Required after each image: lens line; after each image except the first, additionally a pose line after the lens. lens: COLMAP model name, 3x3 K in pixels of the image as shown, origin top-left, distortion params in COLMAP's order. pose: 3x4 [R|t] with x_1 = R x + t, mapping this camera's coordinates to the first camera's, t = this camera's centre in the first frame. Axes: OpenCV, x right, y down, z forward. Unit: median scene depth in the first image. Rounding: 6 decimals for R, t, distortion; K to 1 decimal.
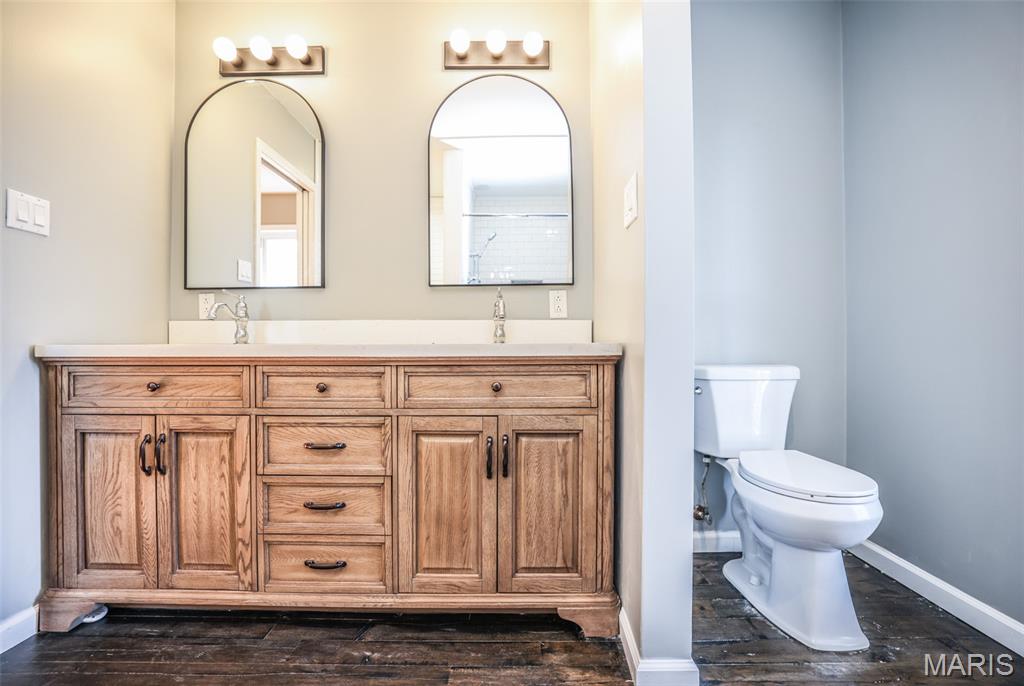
lens RADIAL K [[436.3, 0, 513.0], [0, 436.3, 345.0], [0, 0, 1]] dist [-0.053041, 0.019493]
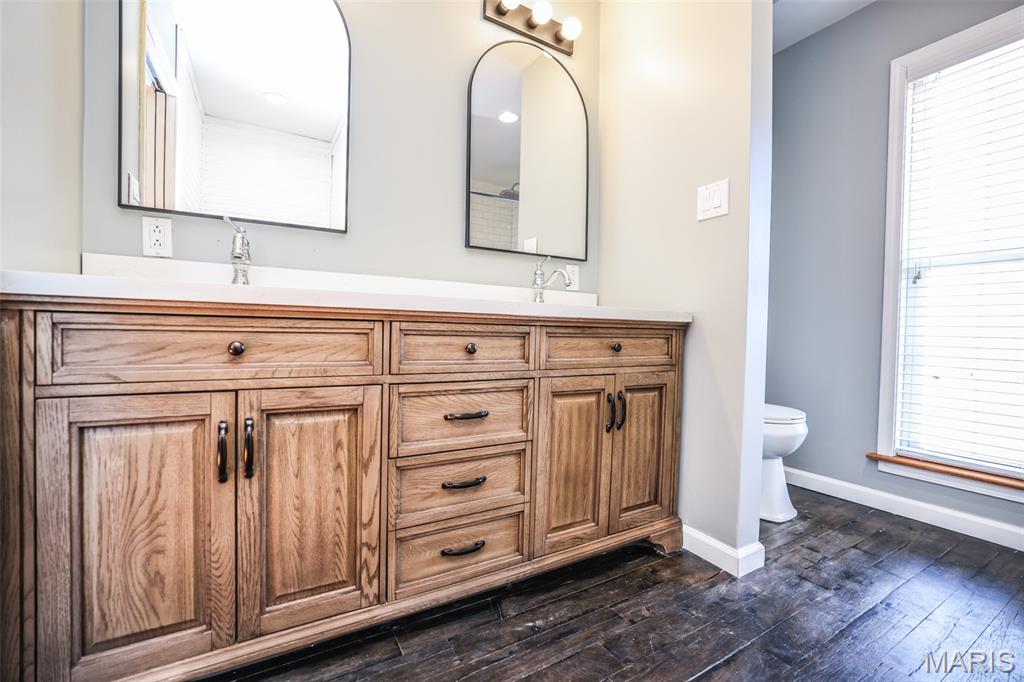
lens RADIAL K [[436.3, 0, 513.0], [0, 436.3, 343.0], [0, 0, 1]] dist [-0.053041, 0.019493]
pose [[0.856875, 0.007375, 0.515472, -0.816093], [-0.024149, 0.999374, 0.025845, 0.061905], [-0.514959, -0.034594, 0.856516, 0.197630]]
